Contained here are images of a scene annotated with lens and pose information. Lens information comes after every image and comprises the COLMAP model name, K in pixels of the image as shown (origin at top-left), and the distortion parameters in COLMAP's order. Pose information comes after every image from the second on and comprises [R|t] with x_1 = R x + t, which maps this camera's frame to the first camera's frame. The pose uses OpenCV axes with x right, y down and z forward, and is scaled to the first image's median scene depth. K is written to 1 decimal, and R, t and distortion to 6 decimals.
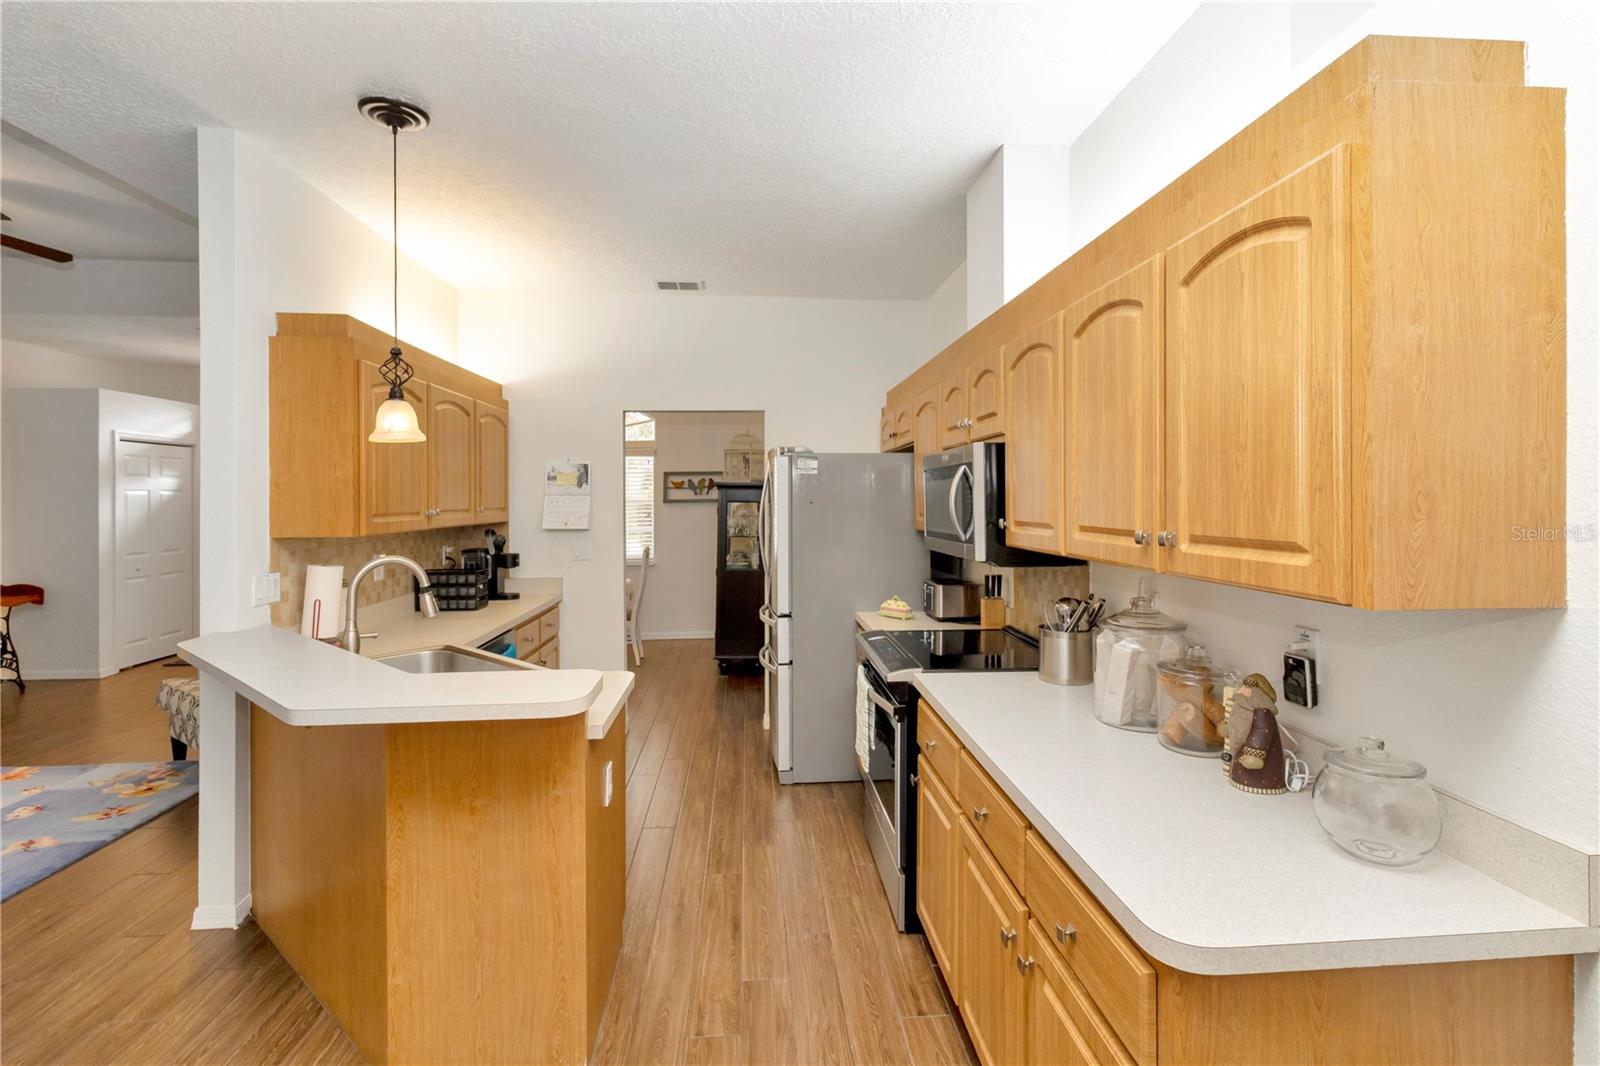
lens RADIAL K [[729.6, 0, 800.0], [0, 729.6, 500.2], [0, 0, 1]] dist [0.000791, -0.000338]
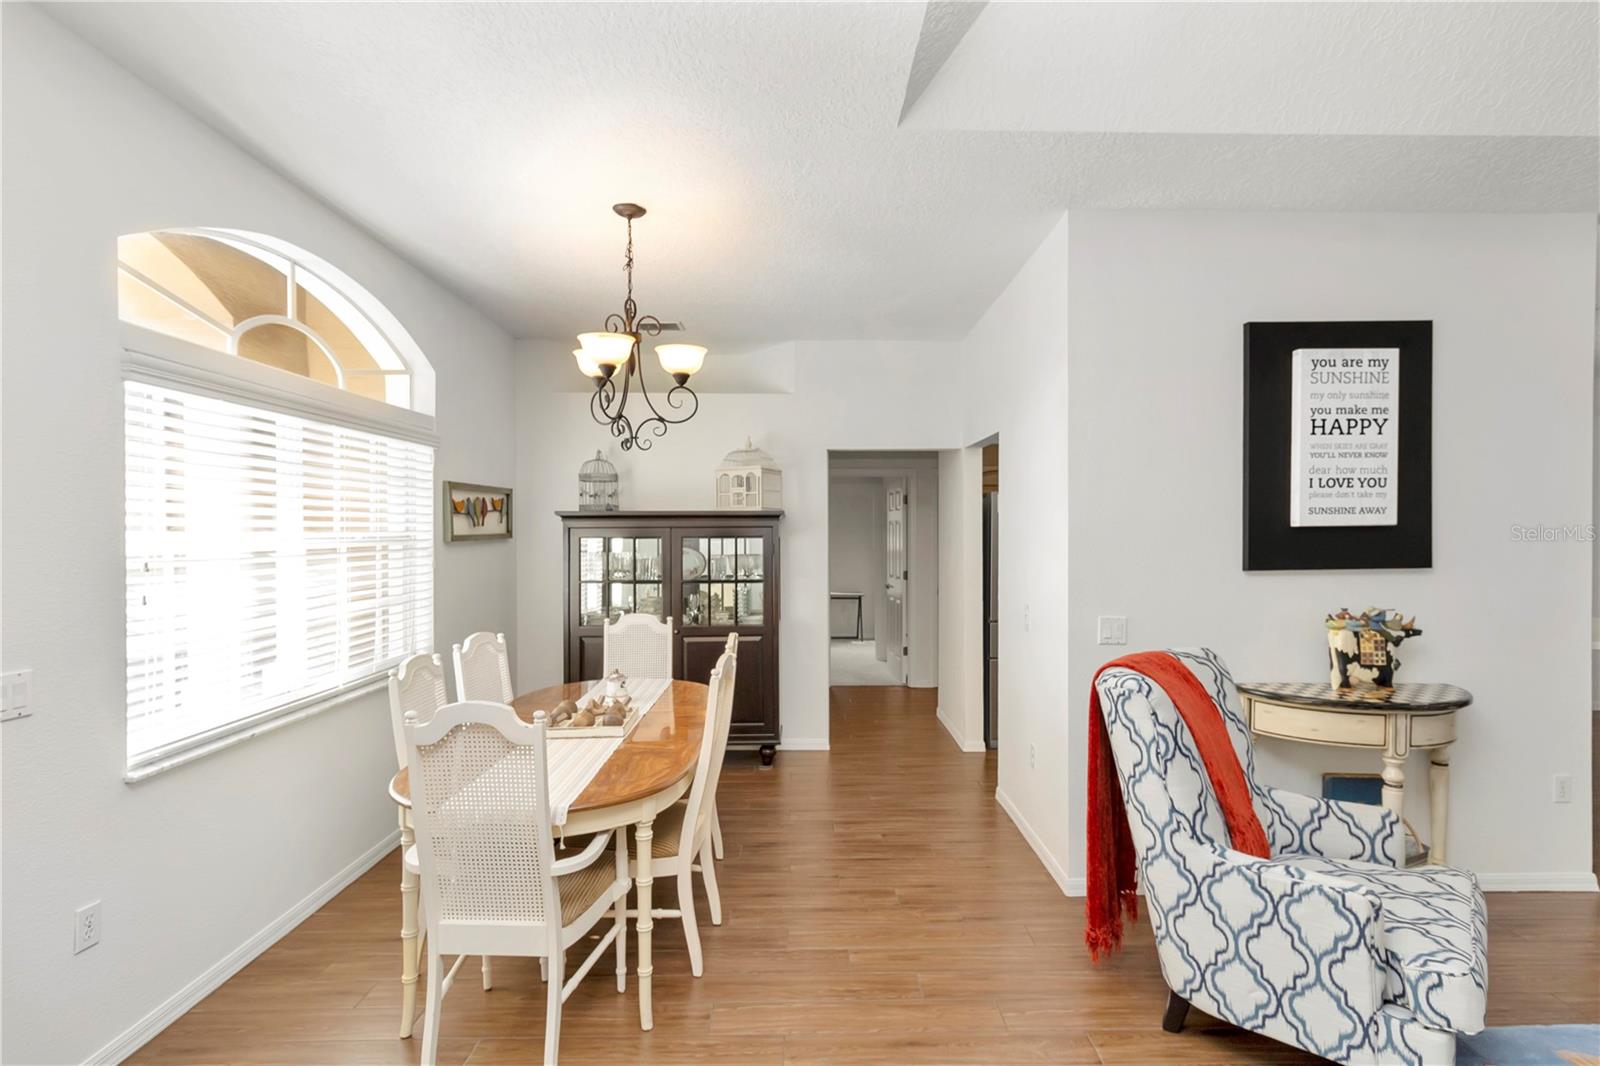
lens RADIAL K [[755.3, 0, 807.4], [0, 755.3, 537.0], [0, 0, 1]] dist [0.000641, -0.001036]
pose [[0.067619, -0.003369, 0.997705, -1.414077], [0.004028, 0.999987, 0.003103, -0.000004], [-0.997703, 0.003809, 0.067632, 1.438843]]
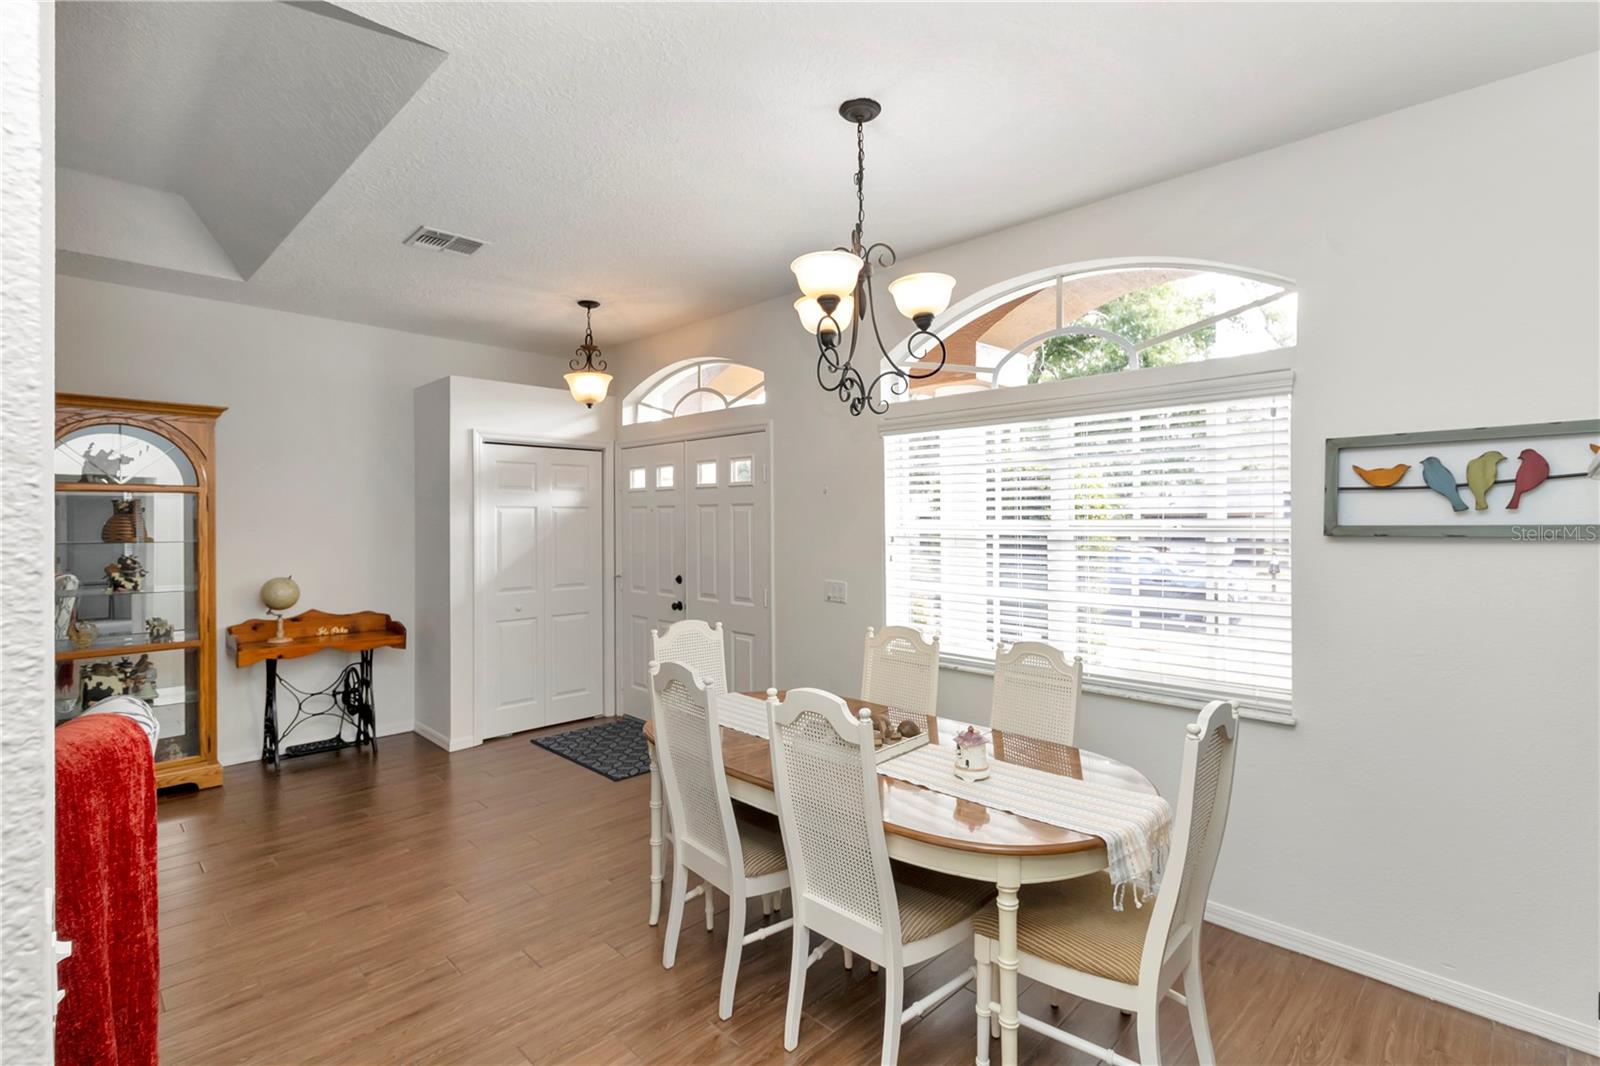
lens RADIAL K [[760.2, 0, 813.0], [0, 760.2, 523.2], [0, 0, 1]] dist [0.020782, -0.000337]
pose [[0.650391, 0.008393, -0.759553, -0.155697], [-0.004623, 0.999964, 0.007091, -0.006985], [0.759585, -0.001101, 0.650407, 1.234081]]
